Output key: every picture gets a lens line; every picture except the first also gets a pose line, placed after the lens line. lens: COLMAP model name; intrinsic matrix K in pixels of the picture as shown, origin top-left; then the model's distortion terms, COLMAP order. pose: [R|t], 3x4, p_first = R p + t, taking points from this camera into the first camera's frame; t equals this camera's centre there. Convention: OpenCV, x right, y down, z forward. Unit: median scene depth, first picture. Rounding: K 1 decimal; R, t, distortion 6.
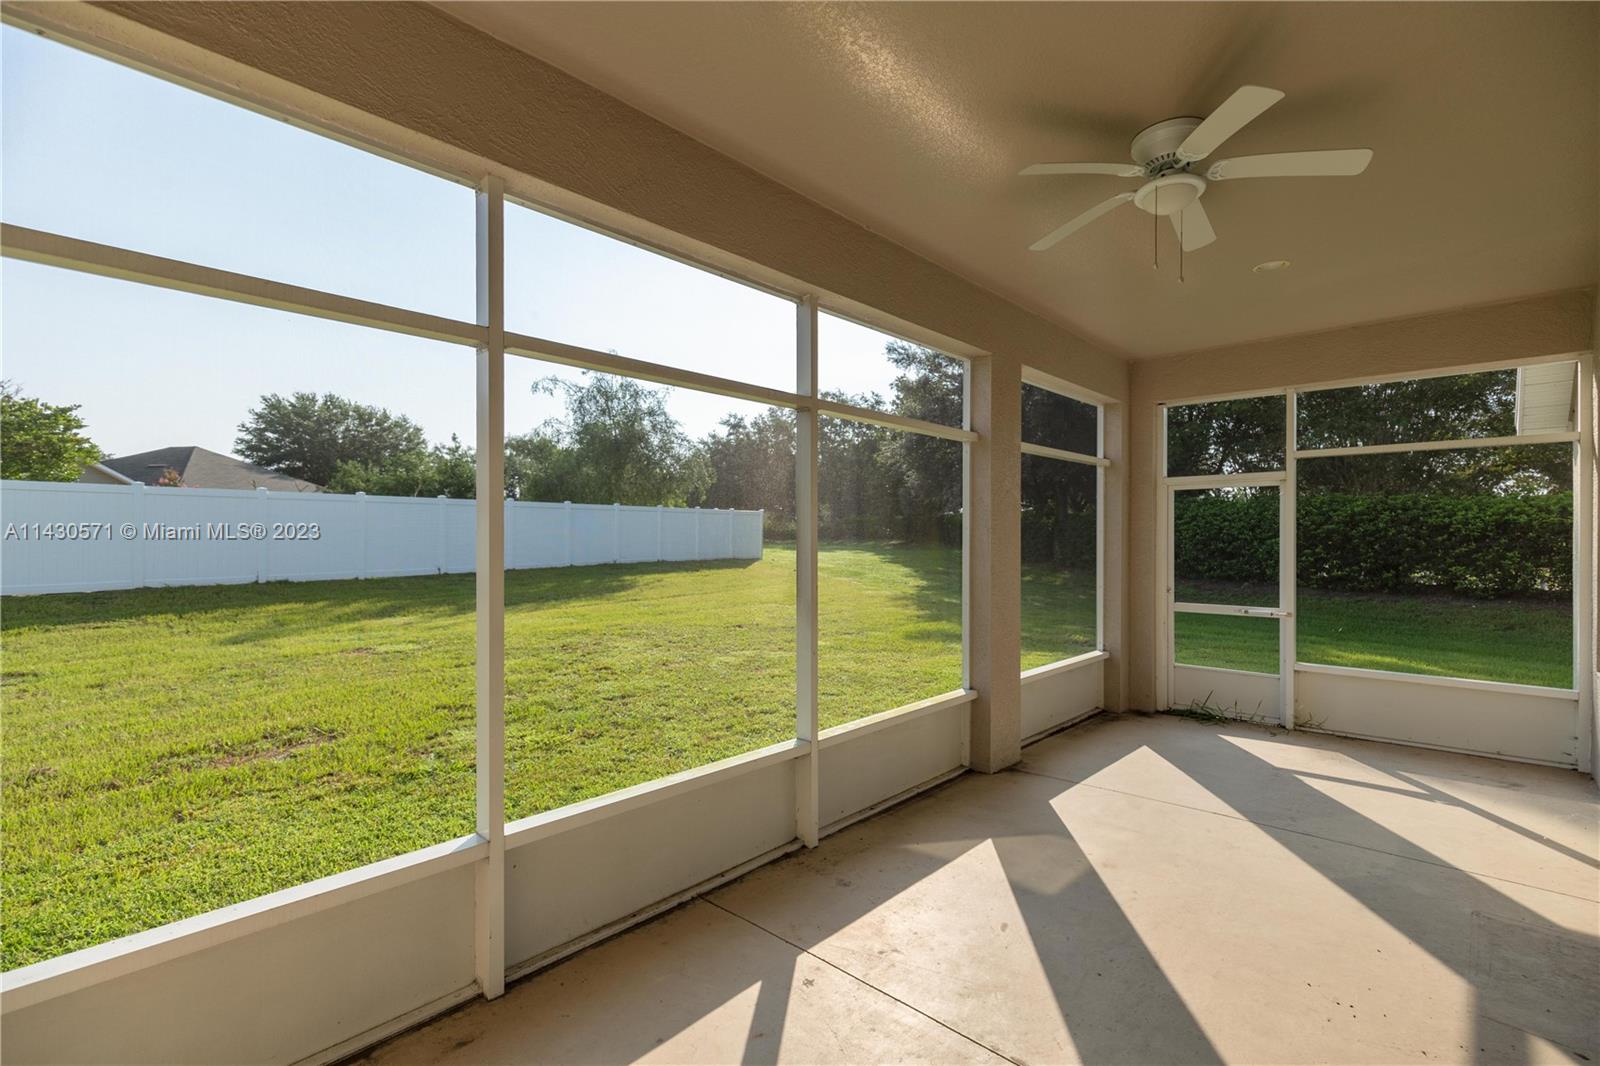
lens RADIAL K [[724.2, 0, 799.4], [0, 724.2, 538.1], [0, 0, 1]] dist [-0.000786, -0.000097]
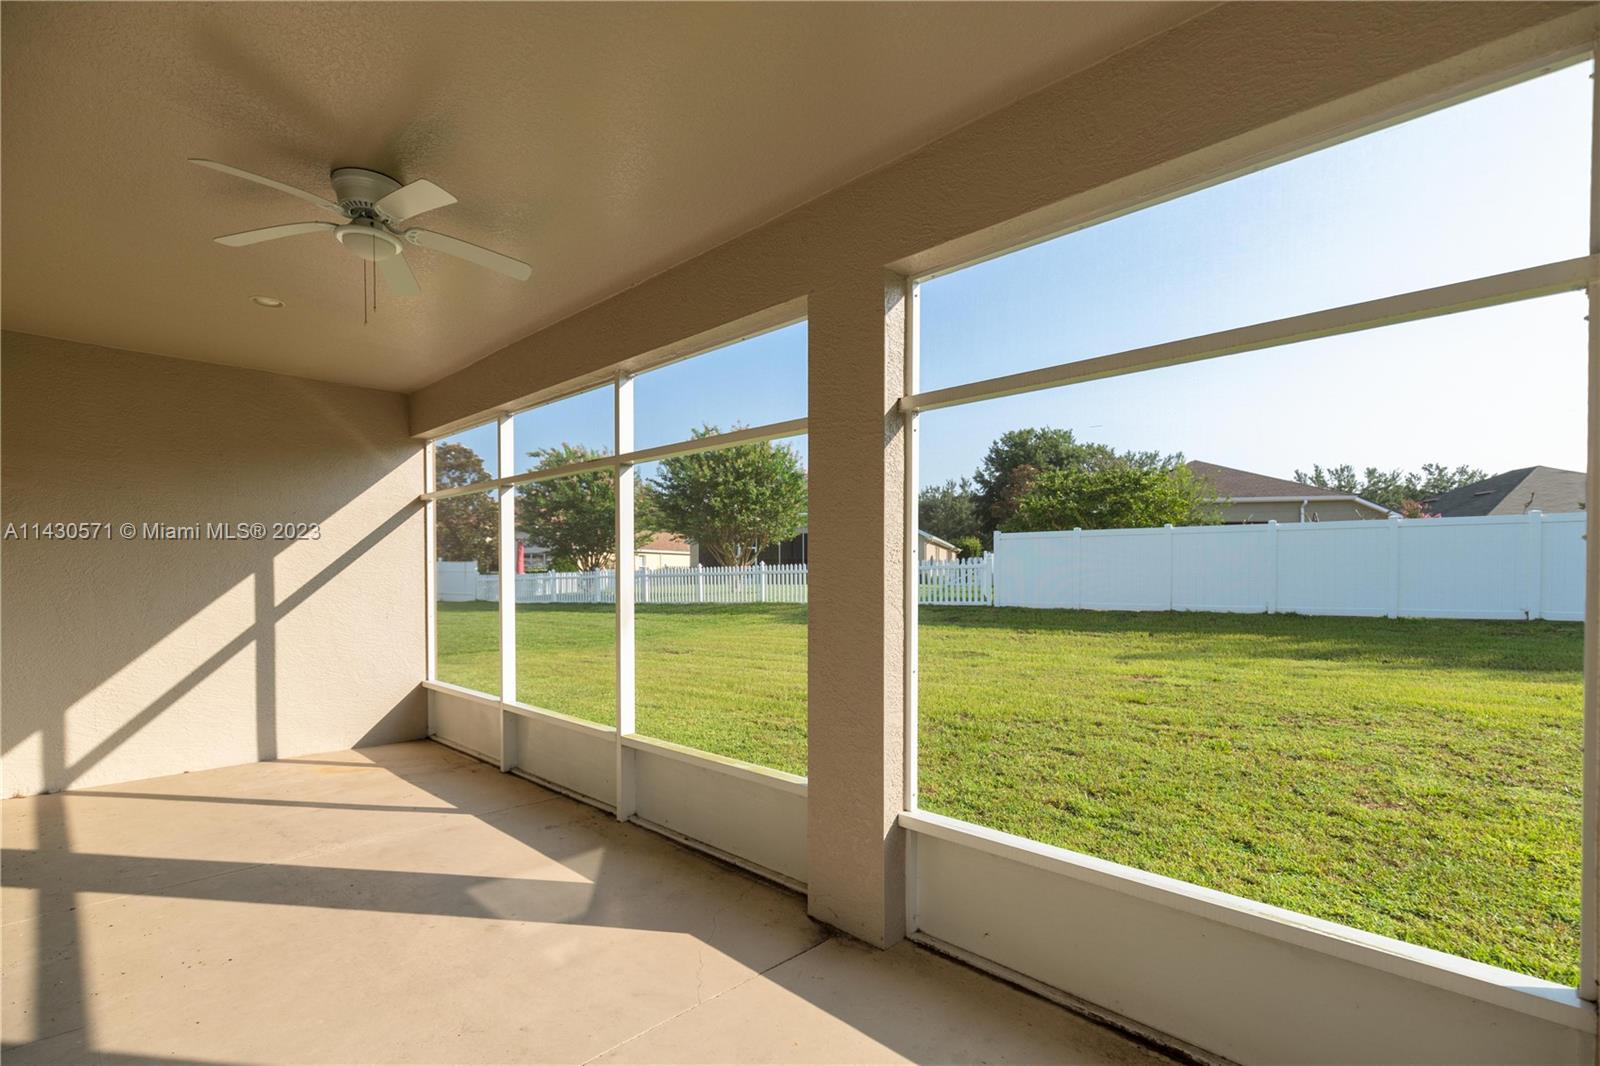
lens RADIAL K [[724.2, 0, 790.6], [0, 724.2, 567.5], [0, 0, 1]] dist [-0.000786, -0.000097]
pose [[-0.007402, -0.000822, -0.999972, 1.013550], [-0.000353, 1.000000, -0.000819, -0.011665], [0.999973, 0.000347, -0.007403, 1.034028]]
